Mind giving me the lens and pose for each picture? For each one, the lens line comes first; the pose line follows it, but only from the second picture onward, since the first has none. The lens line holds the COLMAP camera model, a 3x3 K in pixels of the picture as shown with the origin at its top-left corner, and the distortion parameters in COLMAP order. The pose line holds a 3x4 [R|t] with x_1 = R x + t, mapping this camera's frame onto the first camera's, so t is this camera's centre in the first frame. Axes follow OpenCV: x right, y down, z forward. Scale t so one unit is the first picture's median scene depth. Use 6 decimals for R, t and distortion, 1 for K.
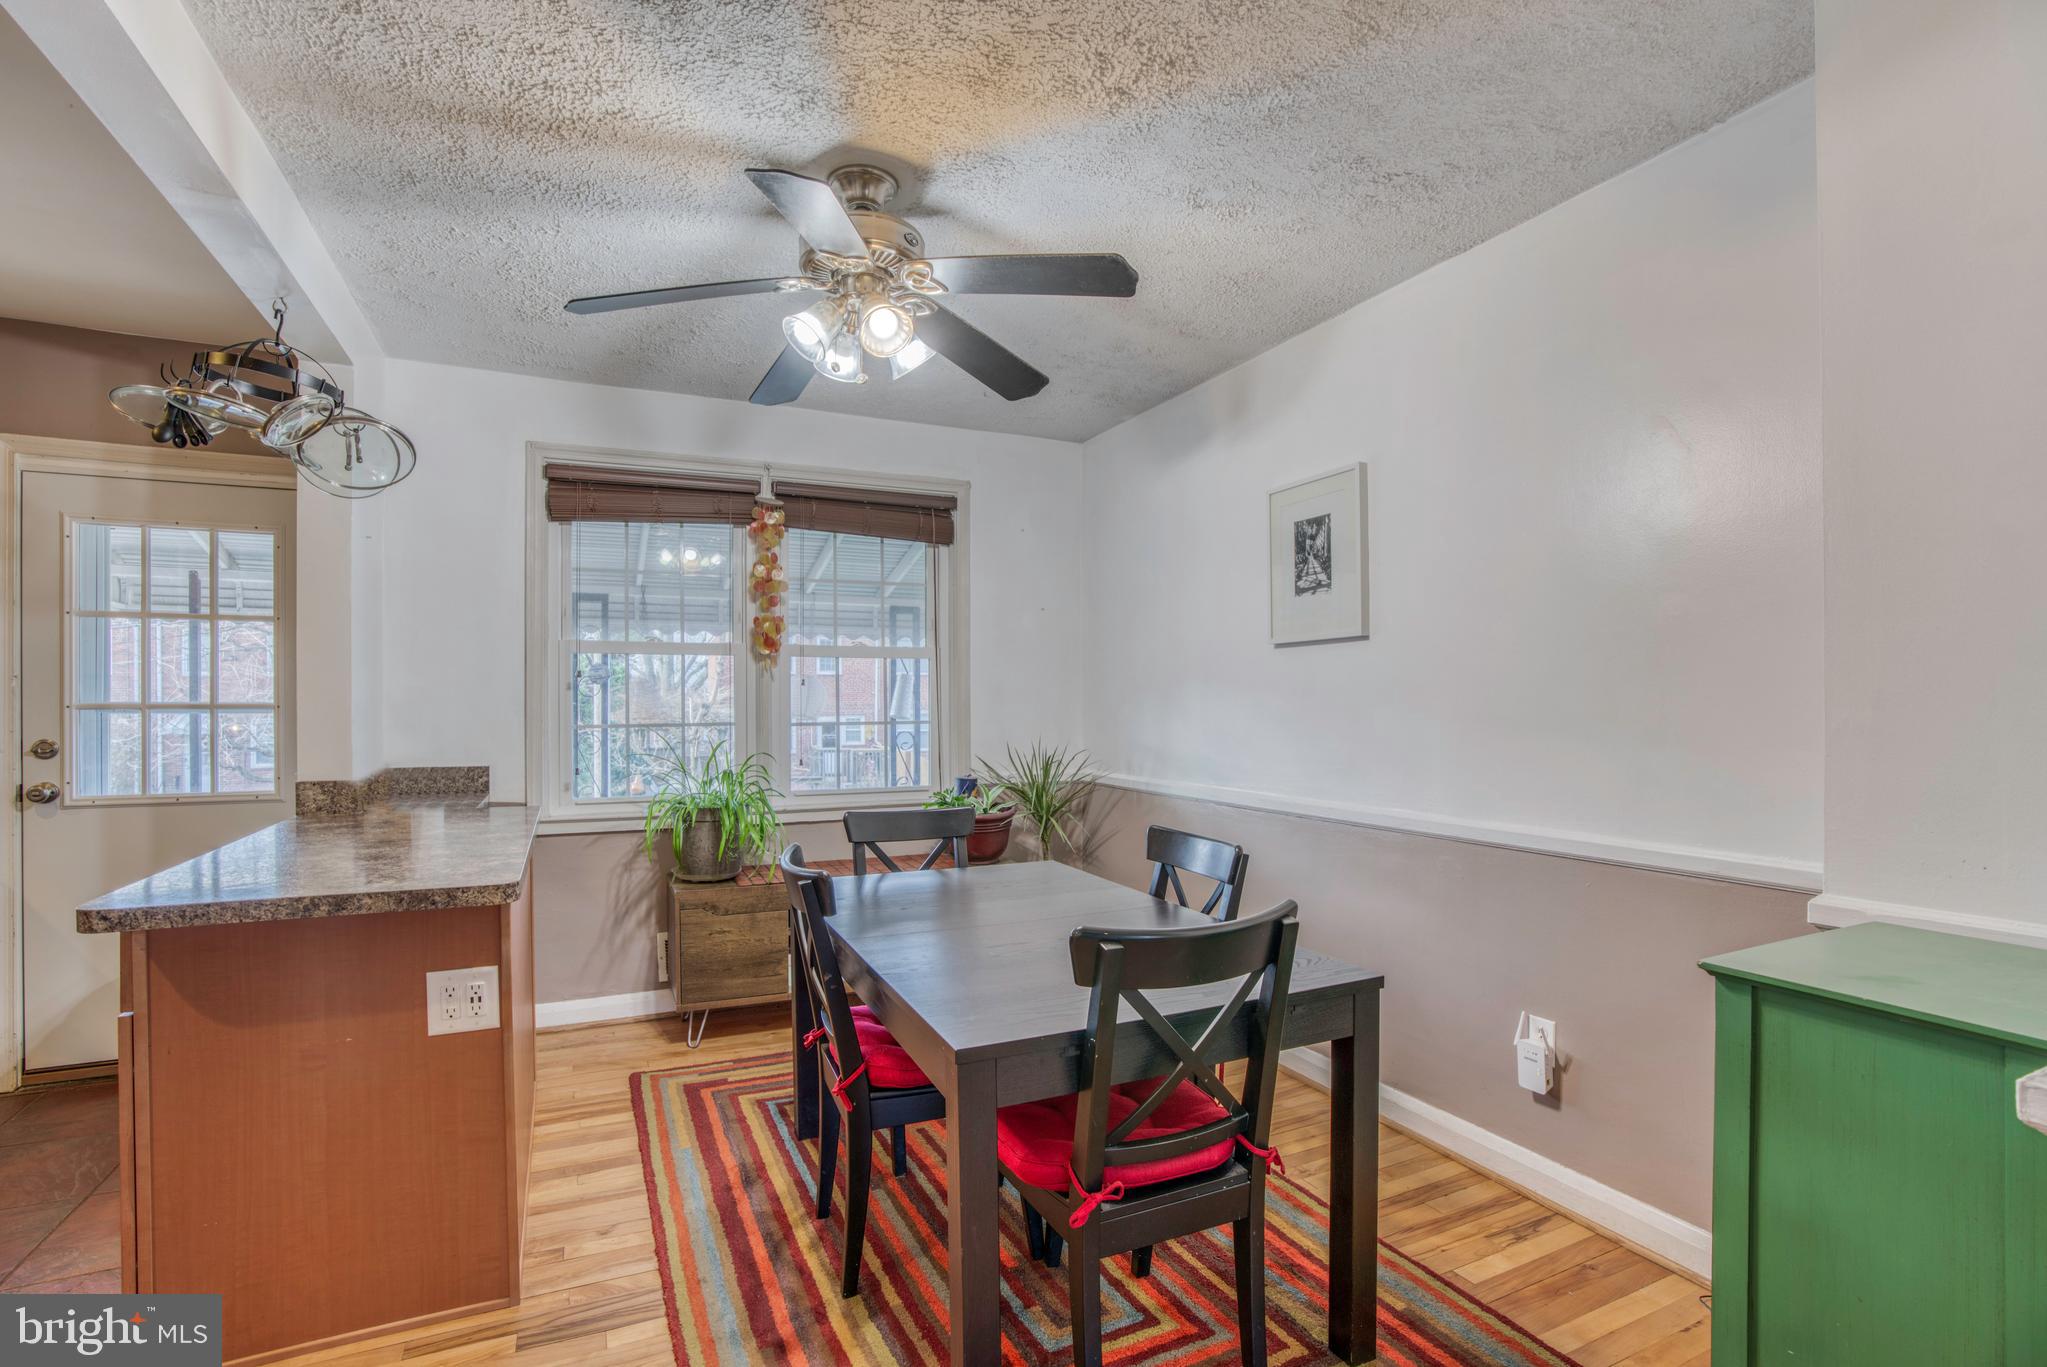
lens RADIAL K [[941.0, 0, 1003.3], [0, 941.0, 711.5], [0, 0, 1]] dist [-0.073251, 0.028513]
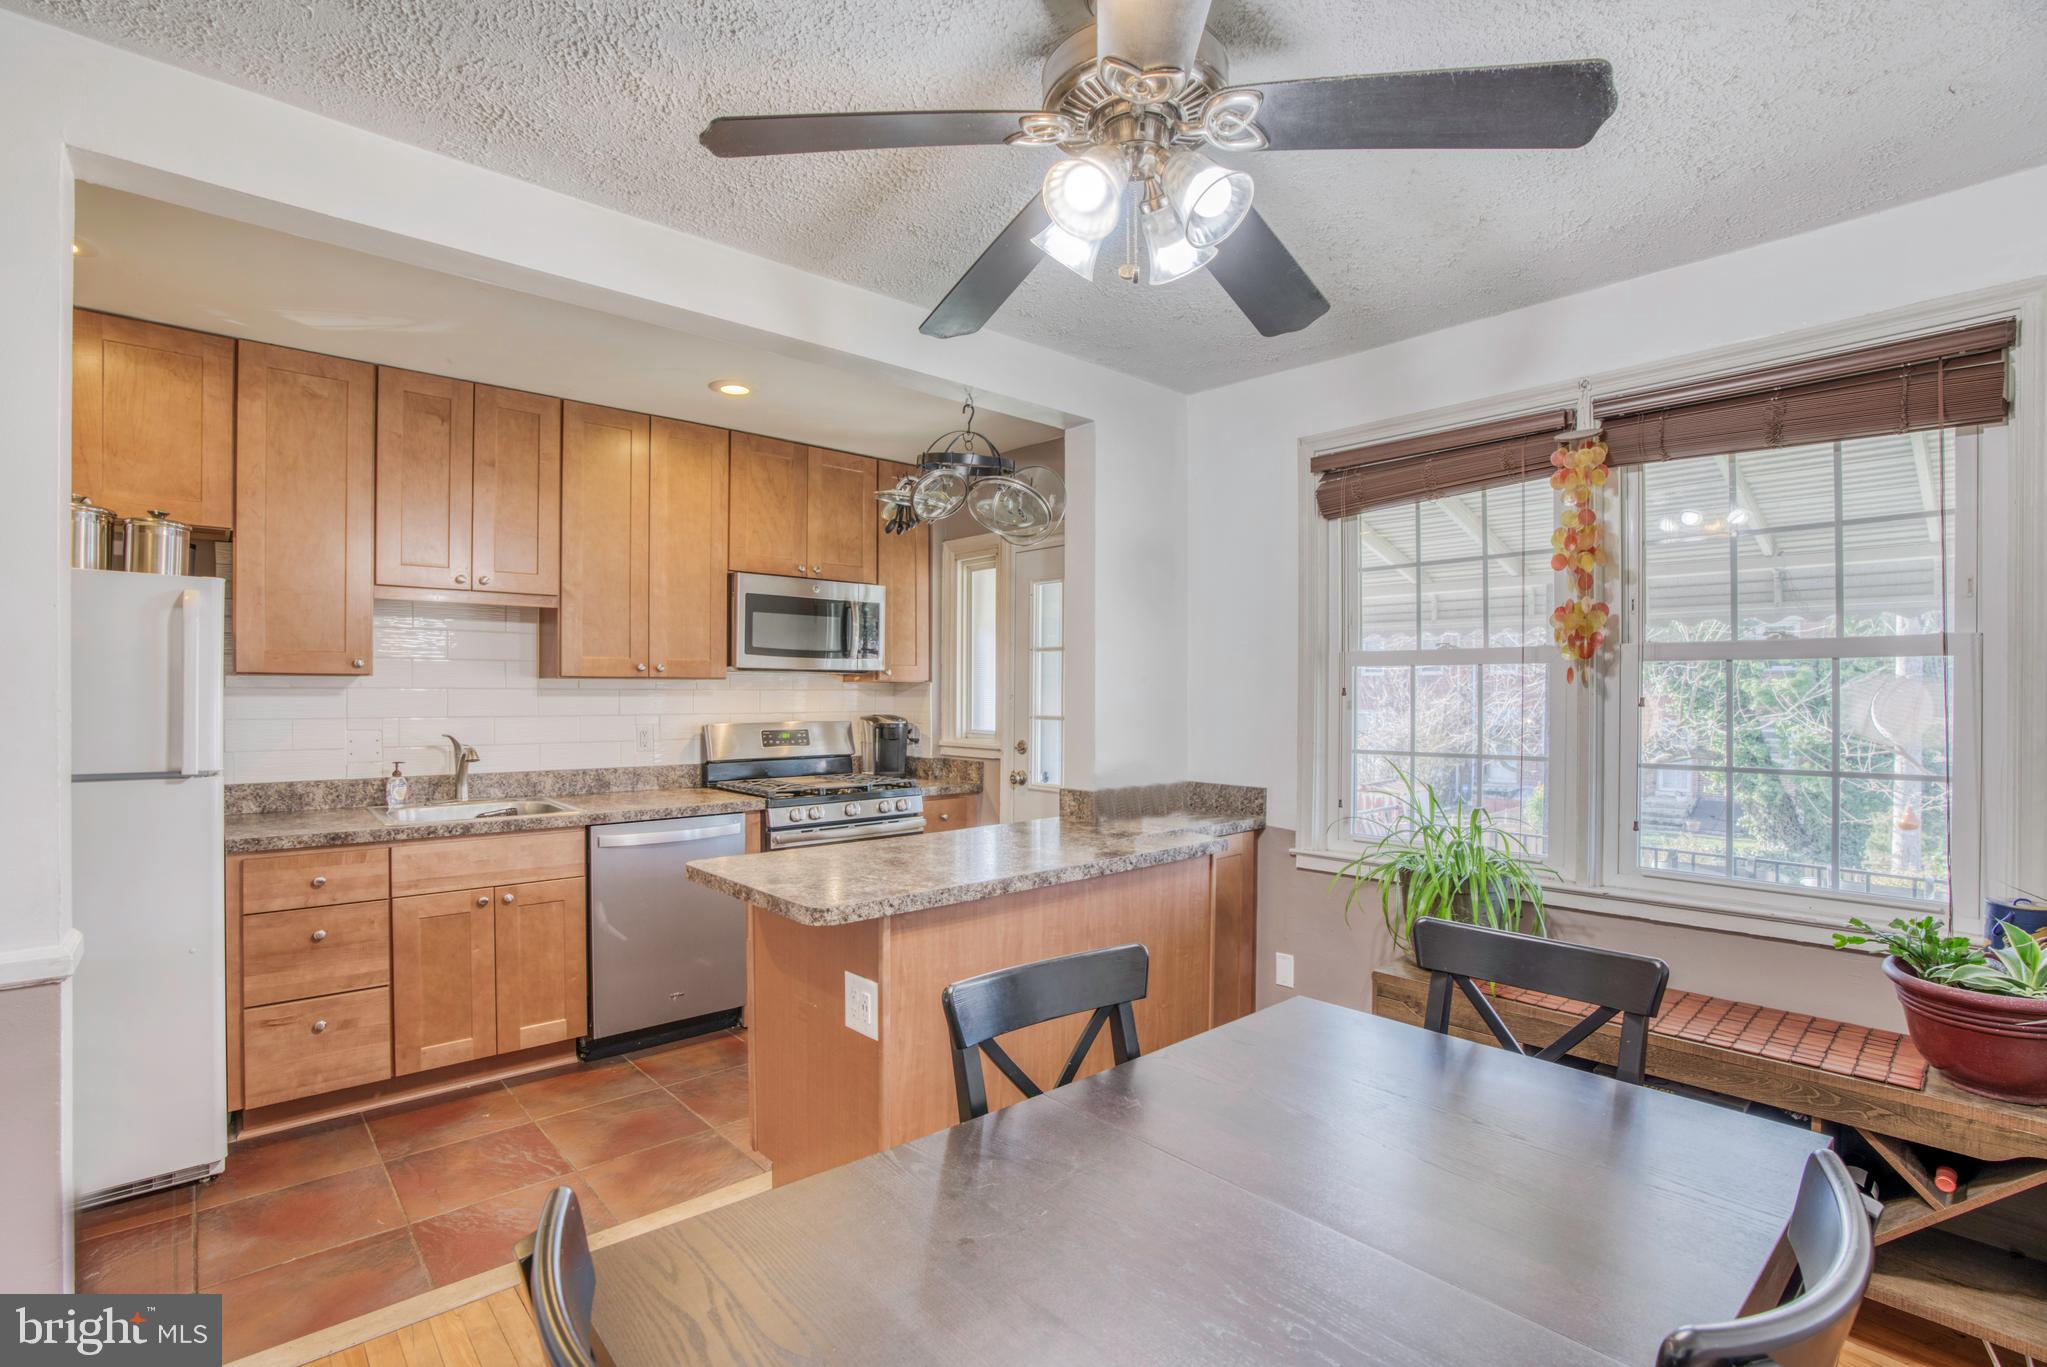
lens RADIAL K [[938.8, 0, 1003.7], [0, 938.8, 701.3], [0, 0, 1]] dist [-0.072413, 0.029871]
pose [[0.293963, 0.009901, -0.955765, 0.338046], [-0.014557, 0.999877, 0.005880, -0.038252], [0.955706, 0.012185, 0.294071, 0.528580]]
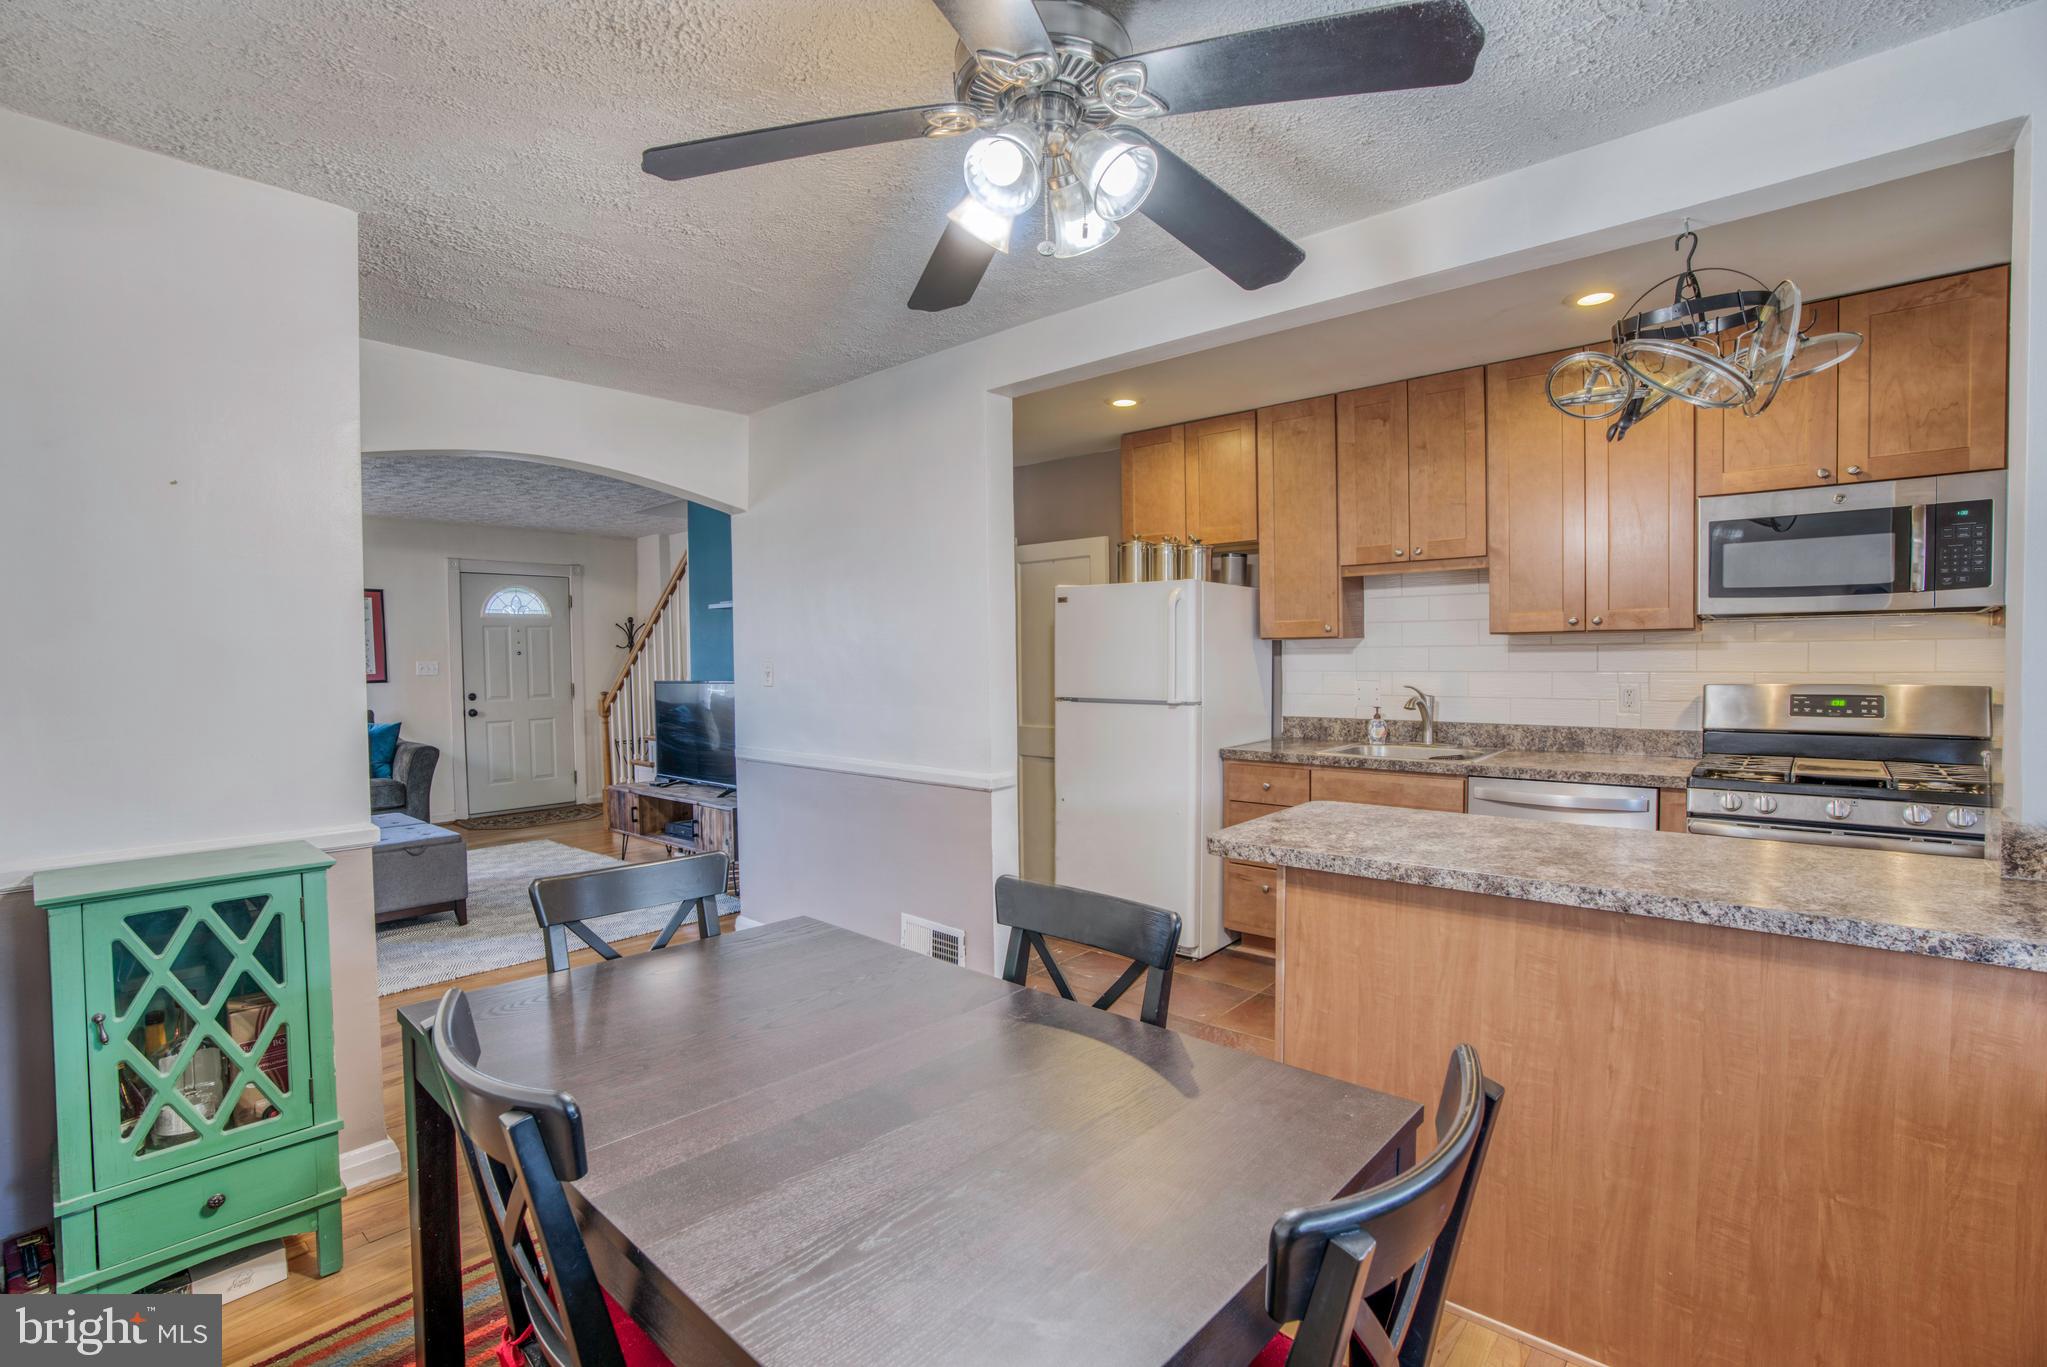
lens RADIAL K [[936.7, 0, 1005.3], [0, 936.7, 688.4], [0, 0, 1]] dist [-0.071216, 0.028445]
pose [[-0.916020, 0.024991, -0.400353, 0.119816], [0.008145, 0.999010, 0.043726, -0.040345], [0.401049, 0.036793, -0.915317, 1.209929]]
